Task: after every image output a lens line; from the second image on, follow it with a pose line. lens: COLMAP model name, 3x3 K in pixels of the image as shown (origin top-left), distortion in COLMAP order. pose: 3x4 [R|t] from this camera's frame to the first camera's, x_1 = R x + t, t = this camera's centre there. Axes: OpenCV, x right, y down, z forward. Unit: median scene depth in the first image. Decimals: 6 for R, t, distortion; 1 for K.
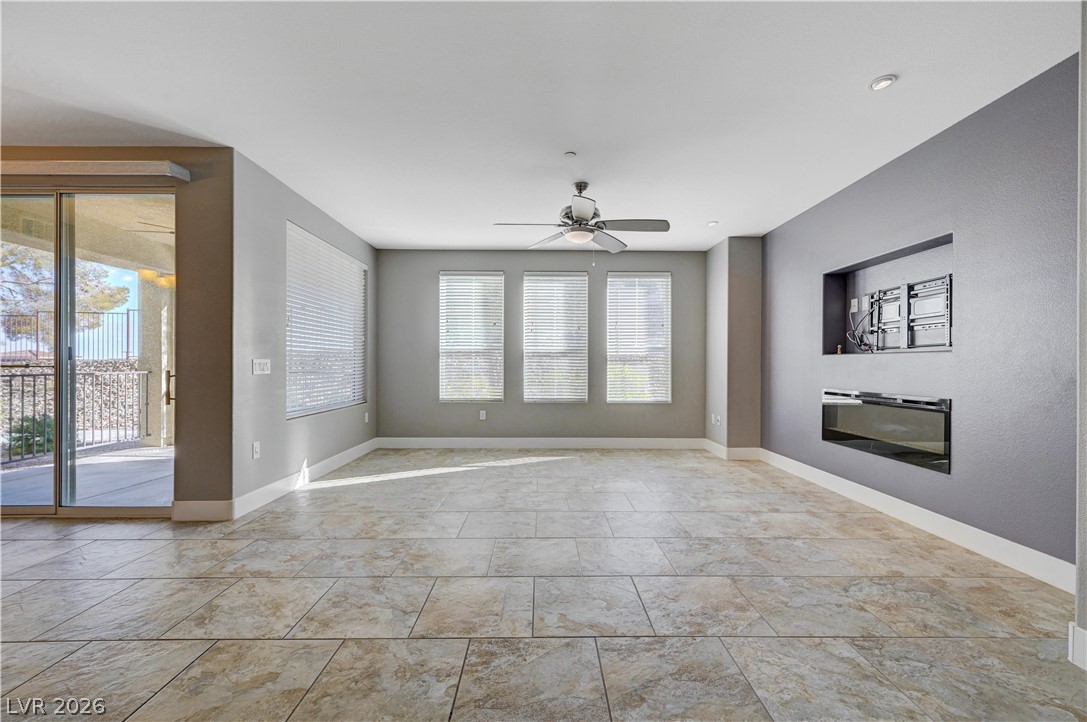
lens RADIAL K [[430.8, 0, 546.4], [0, 430.8, 365.7], [0, 0, 1]] dist [0.005557, -0.000848]
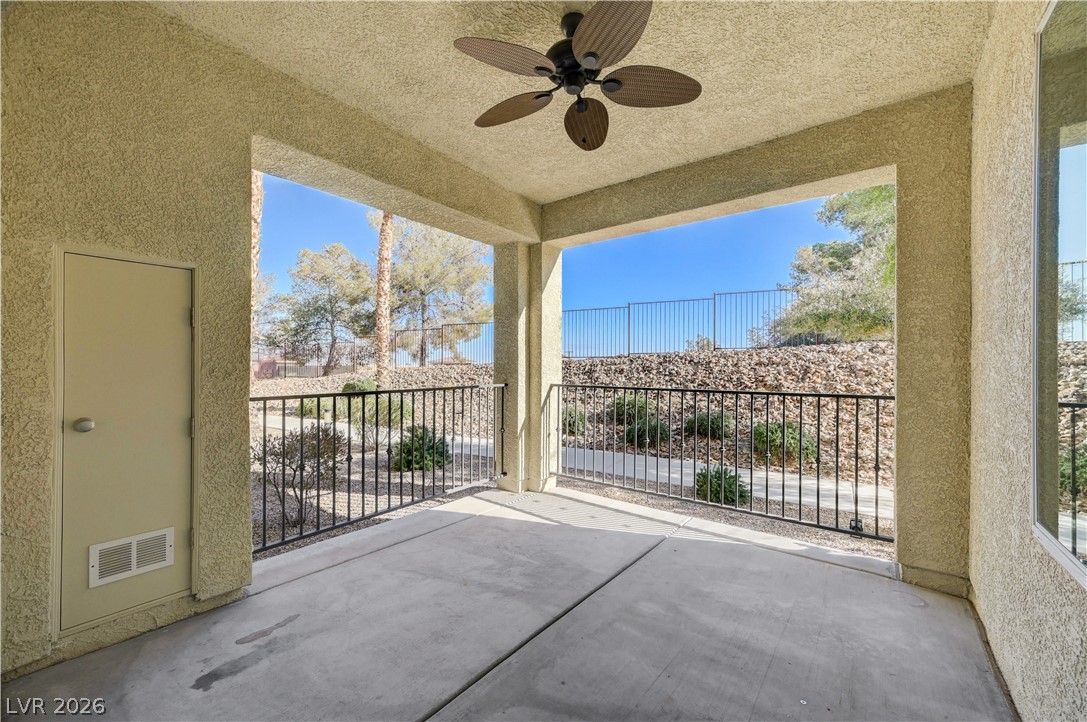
lens RADIAL K [[430.8, 0, 540.6], [0, 430.8, 363.7], [0, 0, 1]] dist [0.005557, -0.000848]
pose [[0.781600, -0.004353, -0.623765, -0.858538], [-0.000957, 0.999966, -0.008179, -0.027928], [0.623780, 0.006989, 0.781569, 0.961790]]
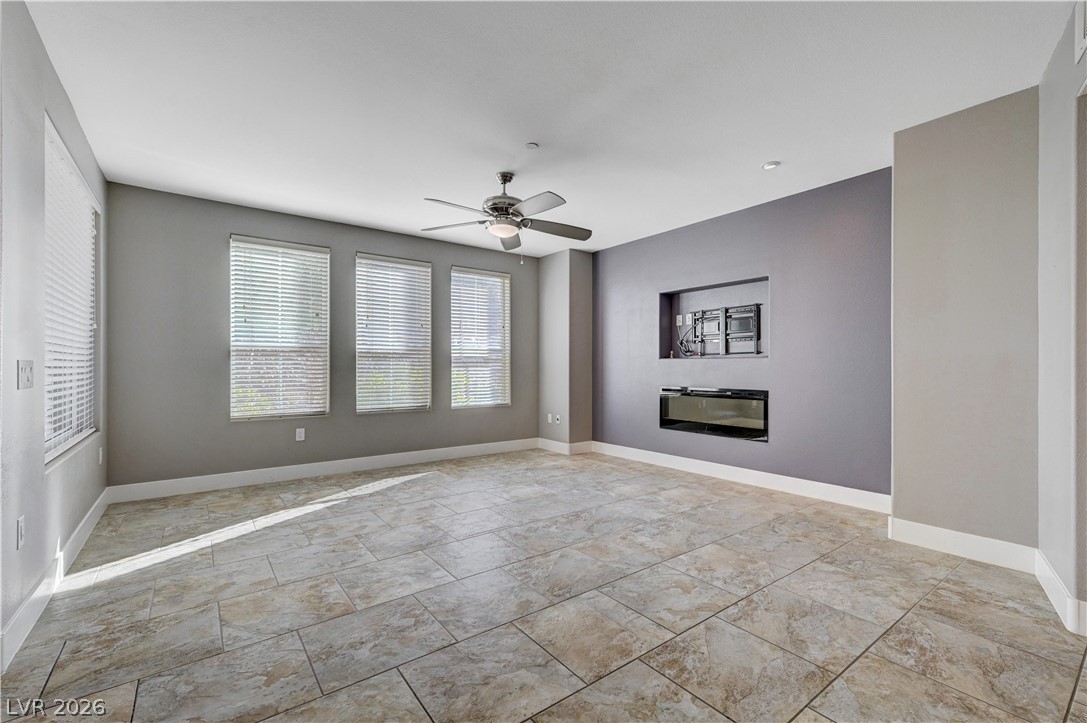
lens RADIAL K [[465.4, 0, 542.7], [0, 465.4, 365.6], [0, 0, 1]] dist [0.012669, -0.001658]
pose [[0.805672, -0.001858, 0.592359, -0.502983], [0.003568, 0.999992, -0.001717, -0.005226], [-0.592351, 0.003497, 0.805673, 0.155457]]
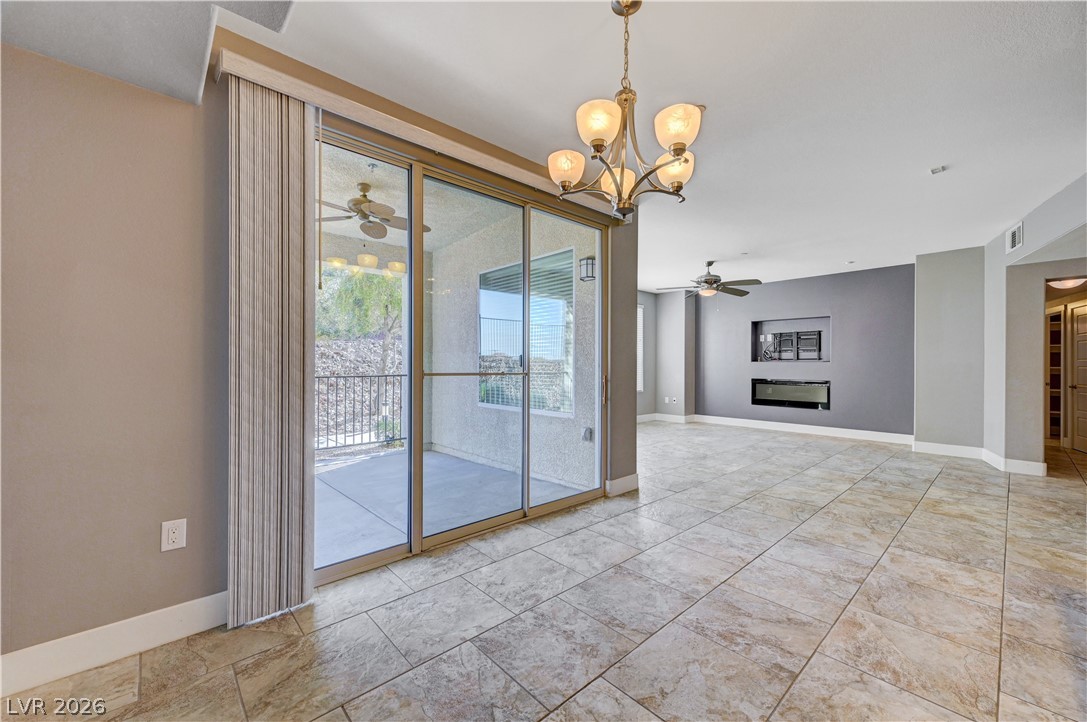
lens RADIAL K [[430.8, 0, 550.4], [0, 430.8, 355.7], [0, 0, 1]] dist [0.005557, -0.000848]
pose [[0.737288, 0.013099, 0.675451, -1.683771], [-0.001171, 0.999835, -0.018112, -0.018875], [-0.675577, 0.012563, 0.737182, 0.193333]]
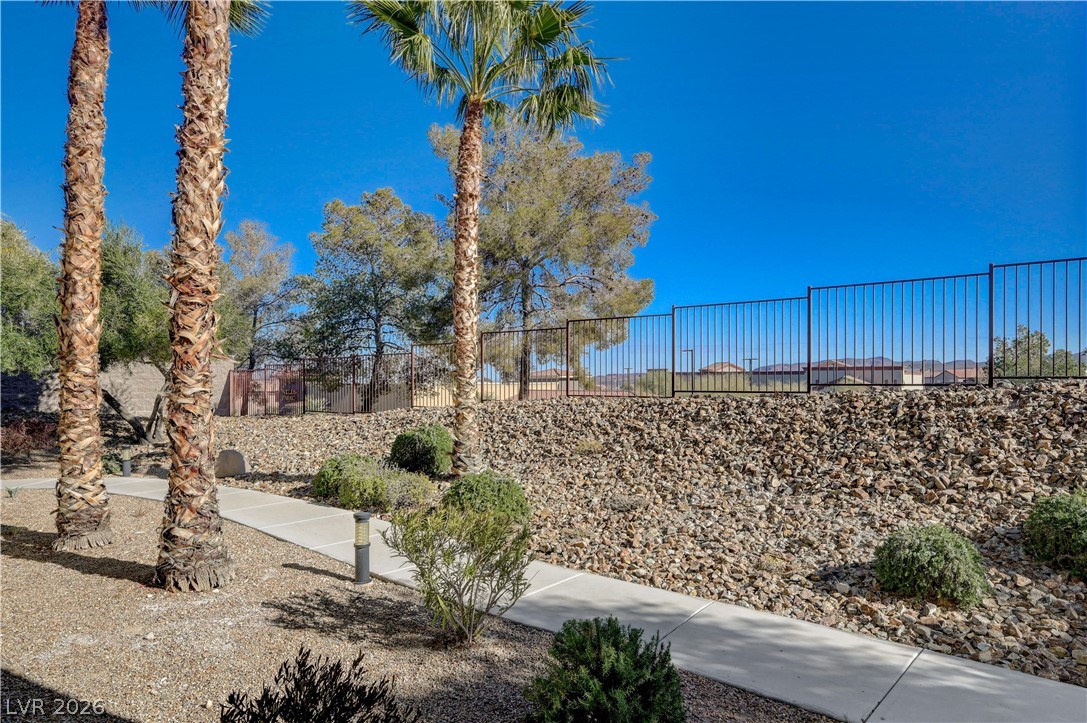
lens RADIAL K [[674.7, 0, 550.7], [0, 674.7, 380.6], [0, 0, 1]] dist [0.019311, -0.000255]
pose [[0.640886, -0.002289, -0.767633, -1.769189], [0.000471, 0.999997, -0.002589, -0.143498], [0.767636, 0.001297, 0.640885, 1.423232]]
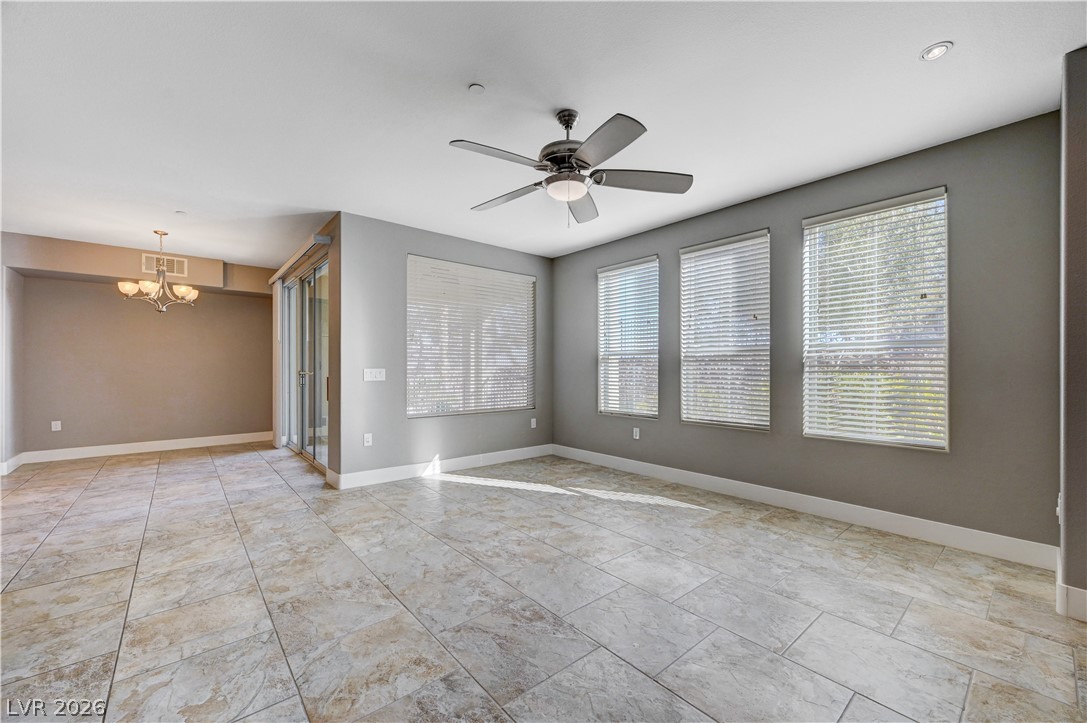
lens RADIAL K [[430.8, 0, 548.0], [0, 430.8, 363.4], [0, 0, 1]] dist [0.005557, -0.000848]
pose [[0.642110, -0.012935, -0.766503, 0.658784], [-0.000067, 0.999857, -0.016928, -0.008820], [0.766612, 0.010921, 0.642017, 0.588112]]
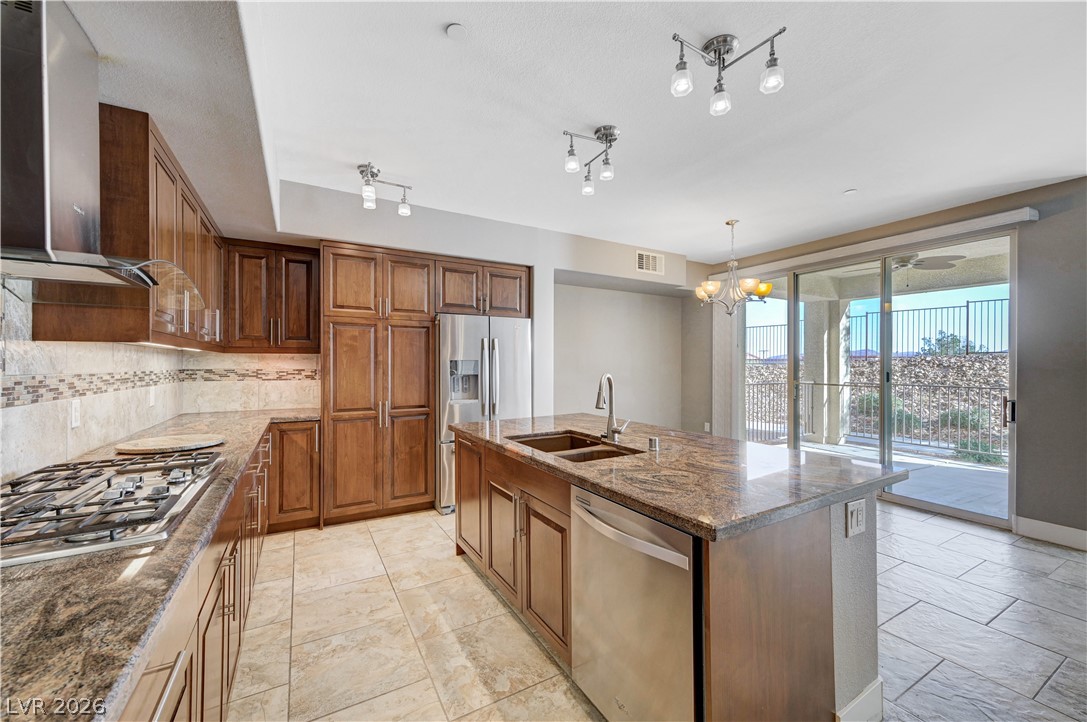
lens RADIAL K [[430.8, 0, 542.6], [0, 430.8, 356.0], [0, 0, 1]] dist [0.005557, -0.000848]
pose [[0.489769, -0.016810, -0.871690, -0.450890], [-0.004240, 0.999756, -0.021662, -0.057254], [0.871842, 0.014305, 0.489578, -0.533762]]
